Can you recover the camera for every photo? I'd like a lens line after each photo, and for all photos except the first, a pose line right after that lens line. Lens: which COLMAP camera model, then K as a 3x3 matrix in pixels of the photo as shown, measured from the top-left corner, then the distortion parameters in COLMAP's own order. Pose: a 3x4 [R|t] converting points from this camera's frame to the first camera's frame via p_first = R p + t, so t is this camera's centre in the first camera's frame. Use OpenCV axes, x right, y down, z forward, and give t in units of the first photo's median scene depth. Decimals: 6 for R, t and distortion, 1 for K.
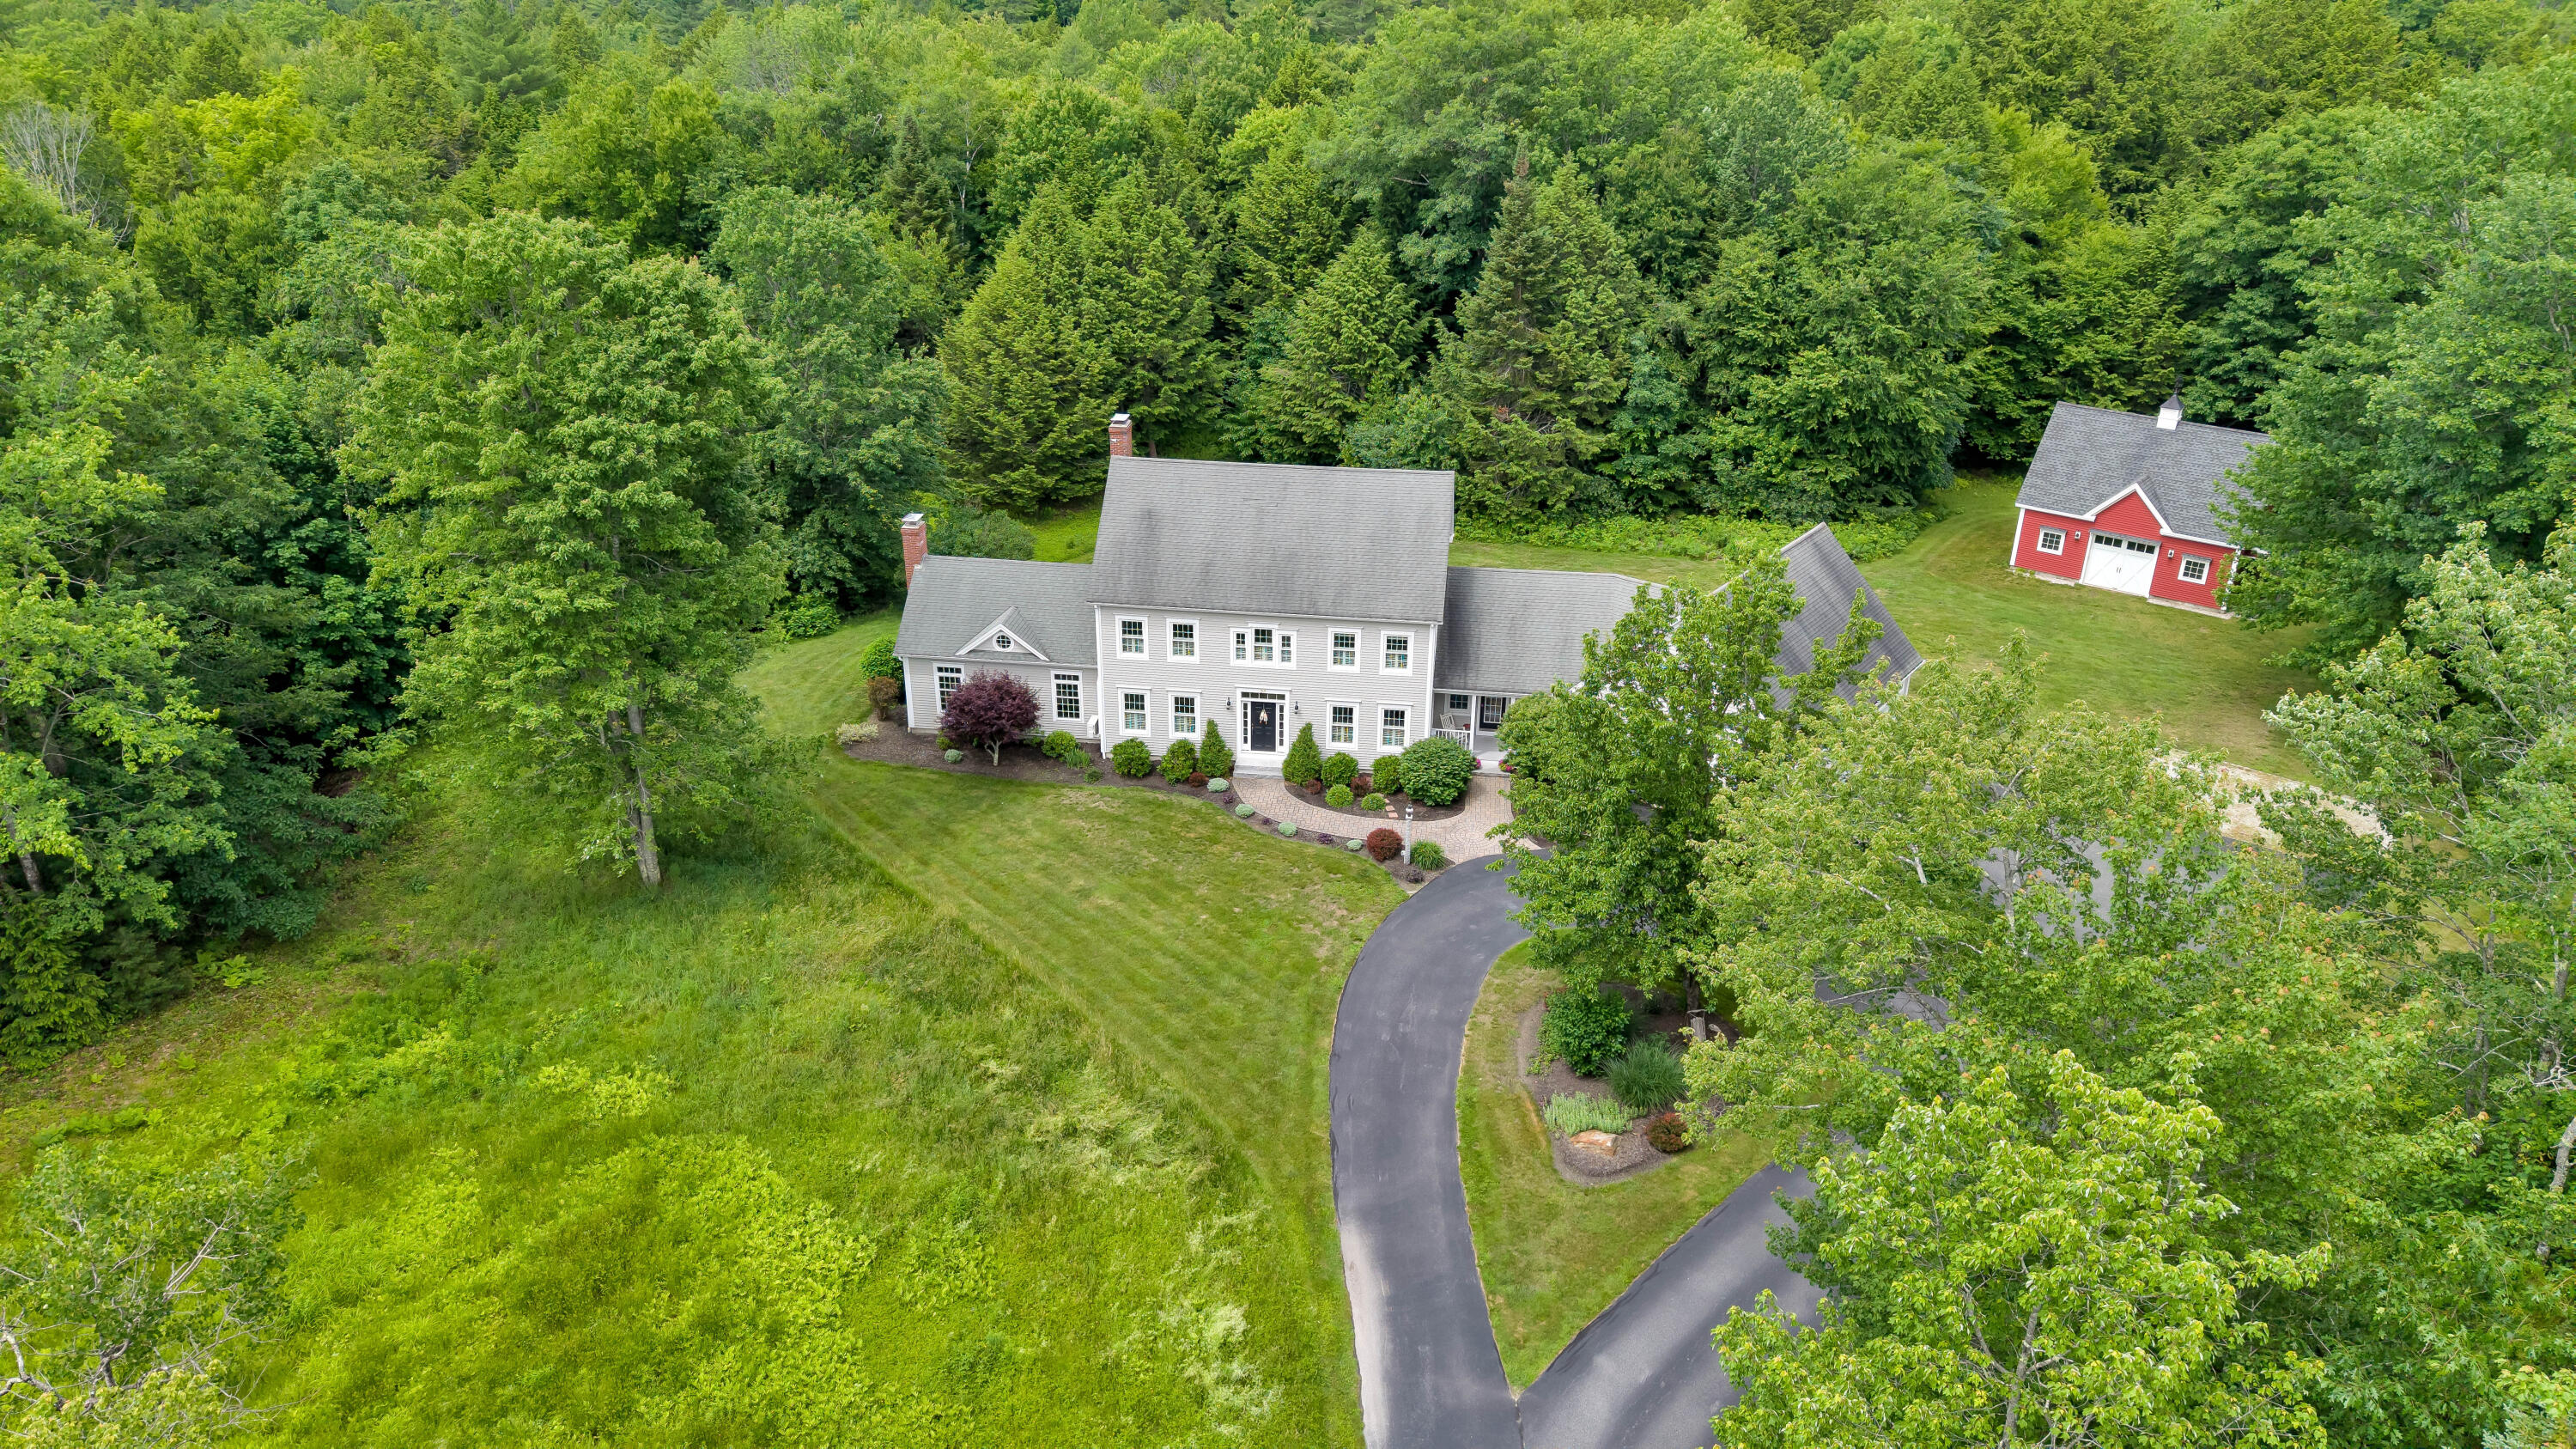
lens RADIAL K [[1728.2, 0, 1288.2], [0, 1728.2, 731.2], [0, 0, 1]] dist [0.067118, -0.101792]
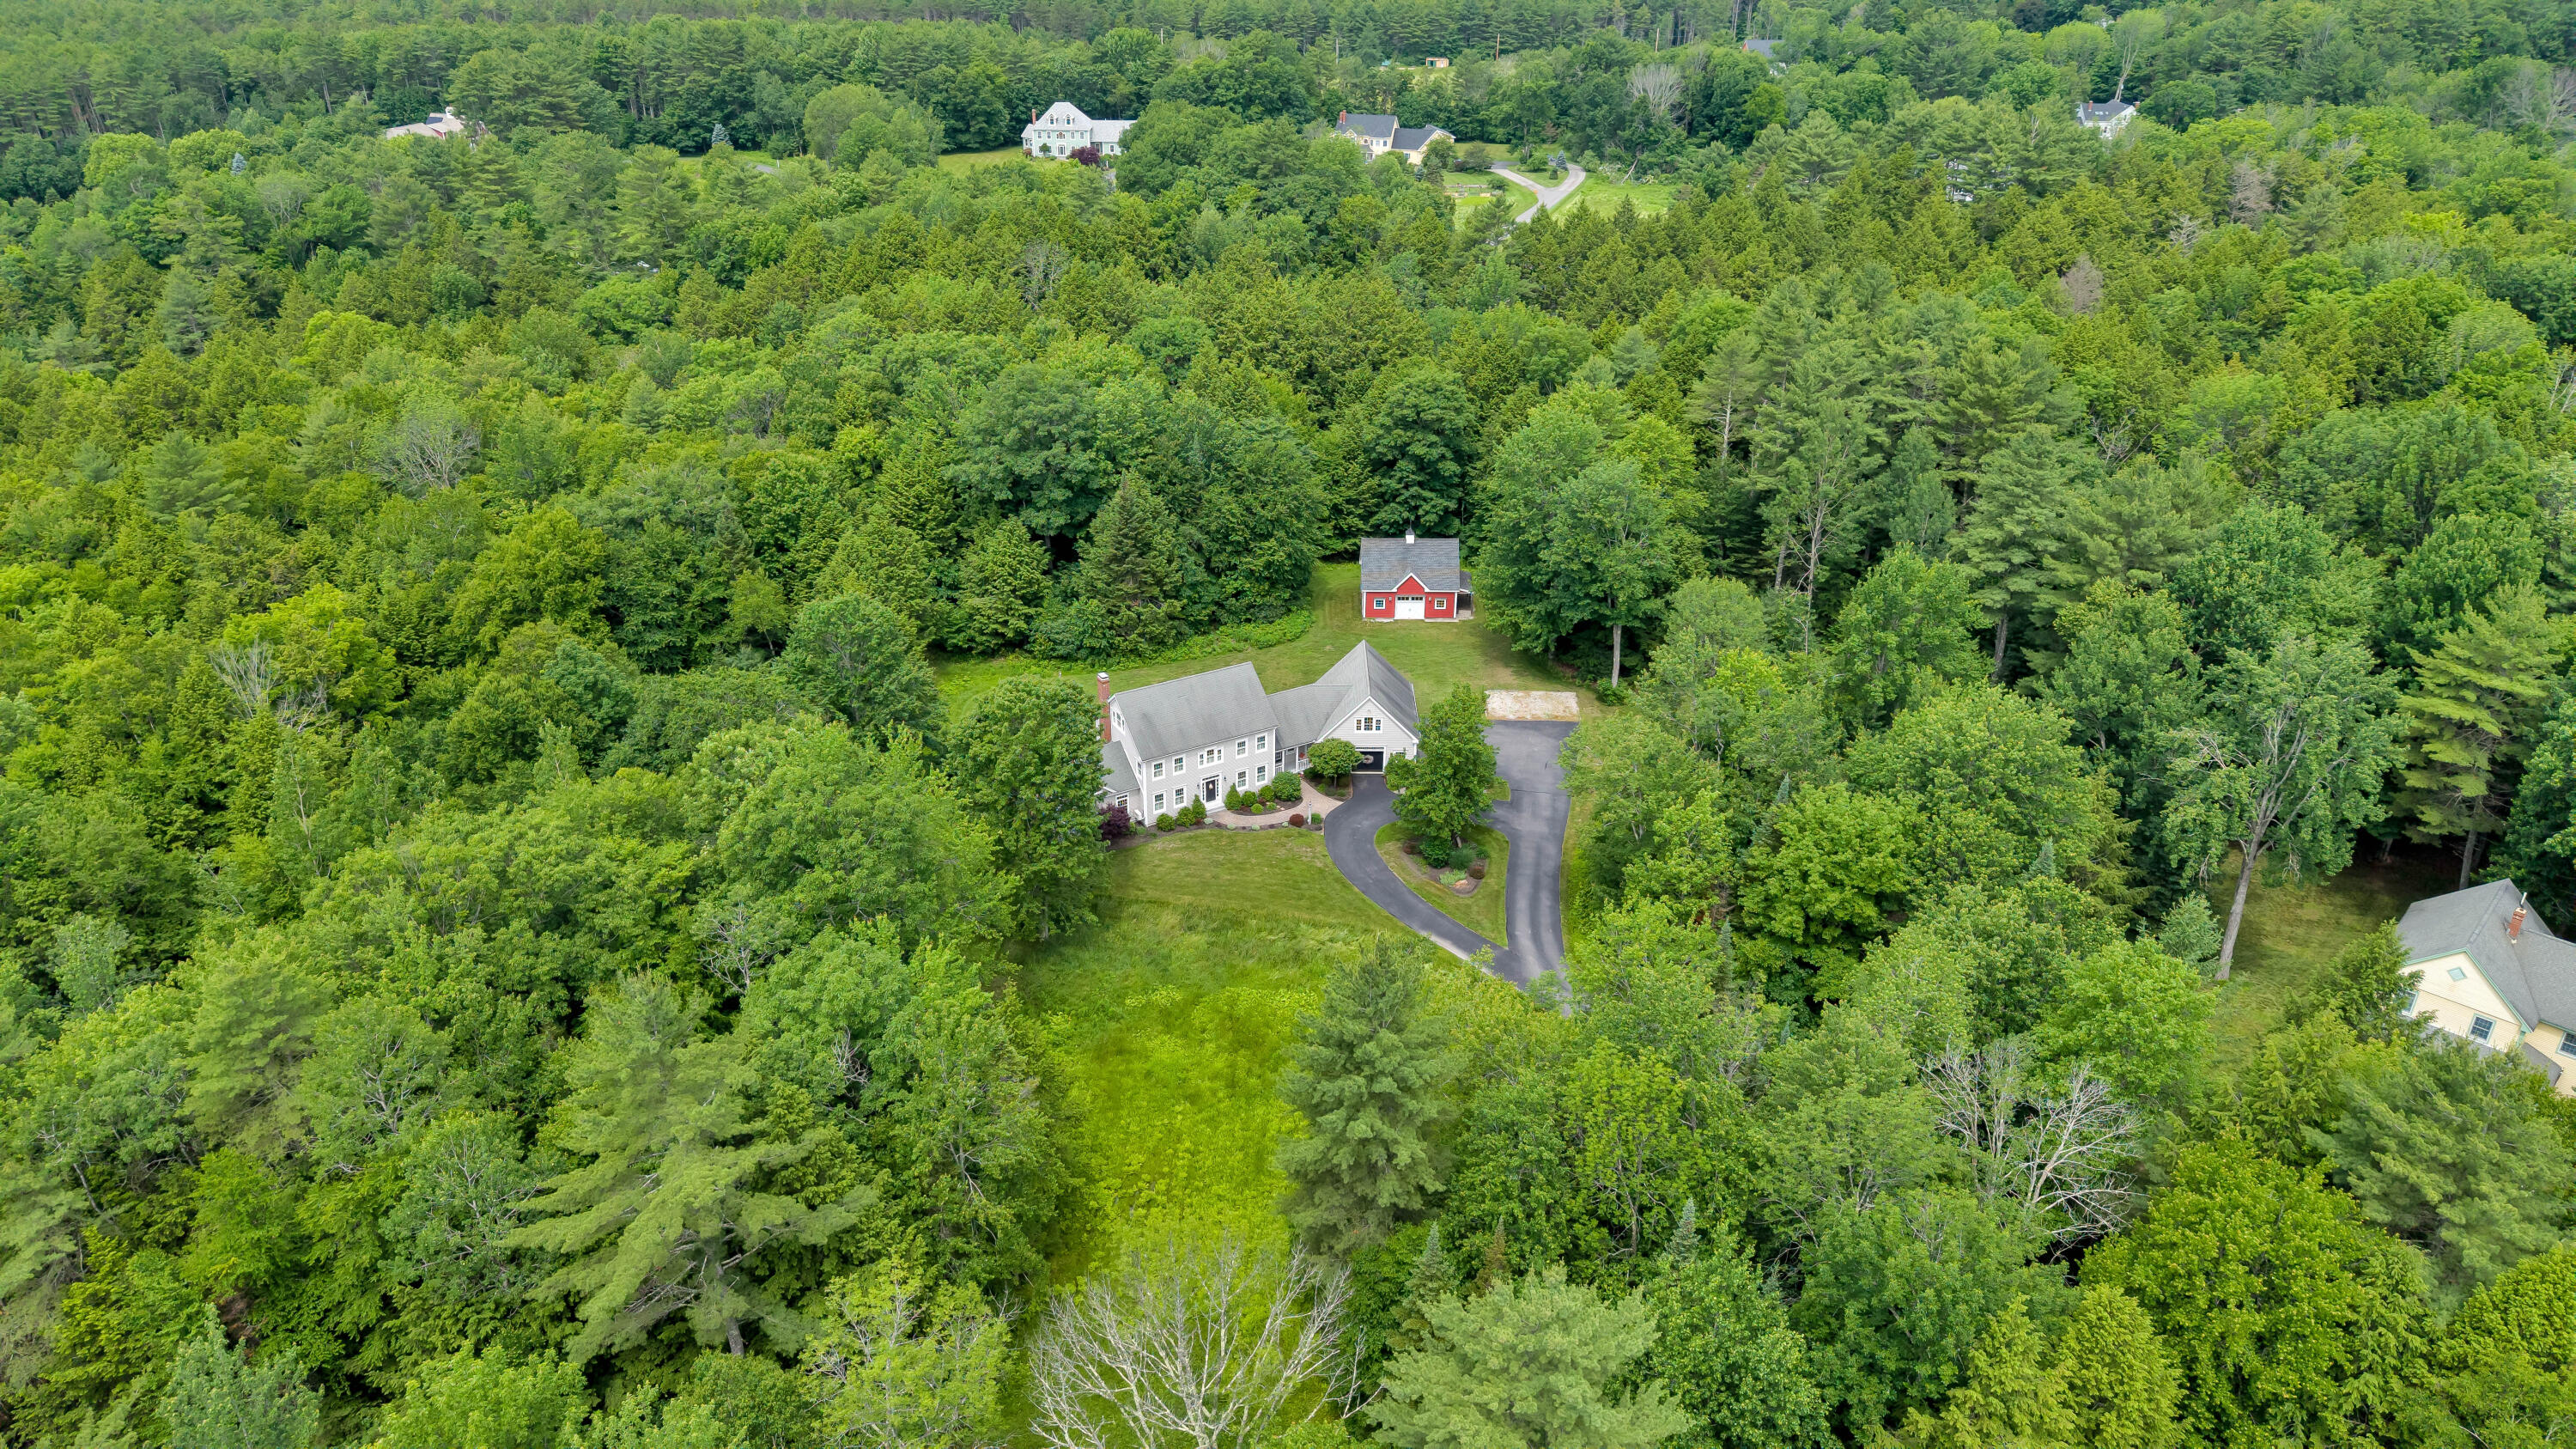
lens RADIAL K [[1728.2, 0, 1288.2], [0, 1728.2, 731.2], [0, 0, 1]] dist [0.067118, -0.101792]
pose [[0.790124, -0.283808, 0.543284, -1.114863], [0.262230, 0.957653, 0.118898, -0.312108], [-0.554022, 0.048521, 0.831087, -0.920019]]
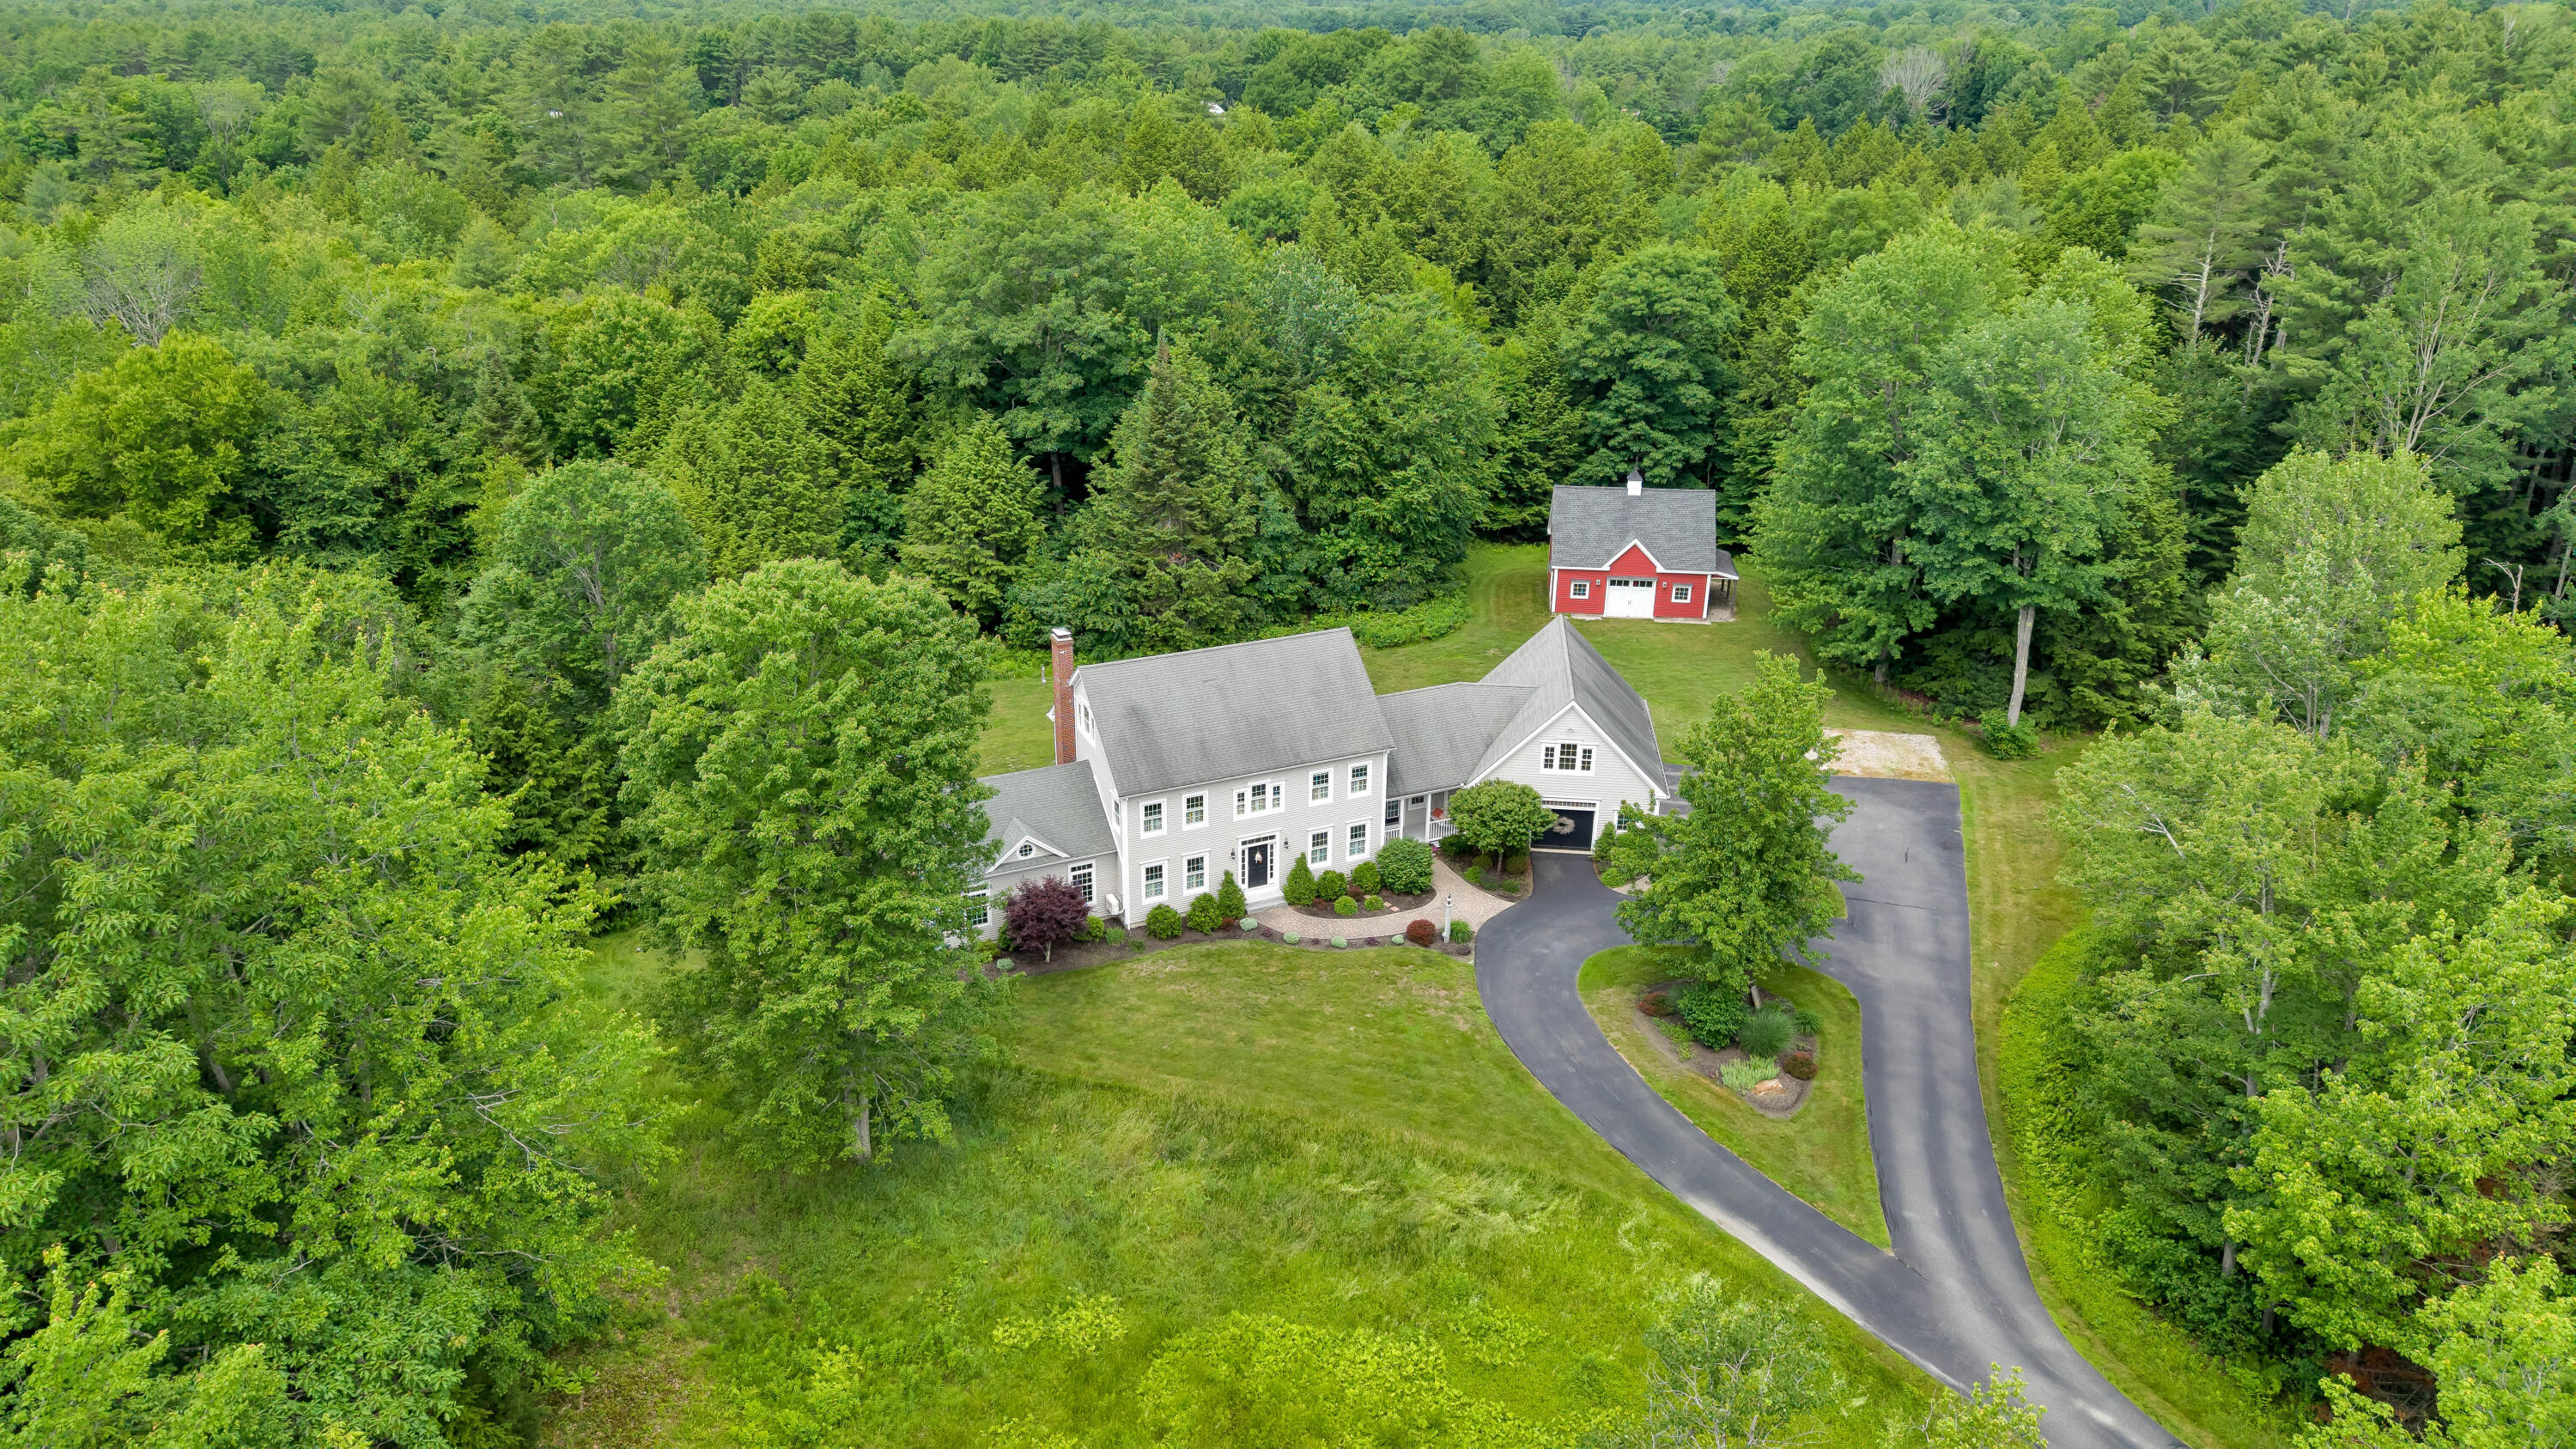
lens RADIAL K [[1730.0, 0, 1282.8], [0, 1730.0, 709.8], [0, 0, 1]] dist [0.104125, -0.187163]
pose [[0.848734, -0.202833, 0.488375, -0.540388], [0.223392, 0.974588, 0.016540, -0.118774], [-0.479319, 0.095061, 0.872477, -0.045387]]
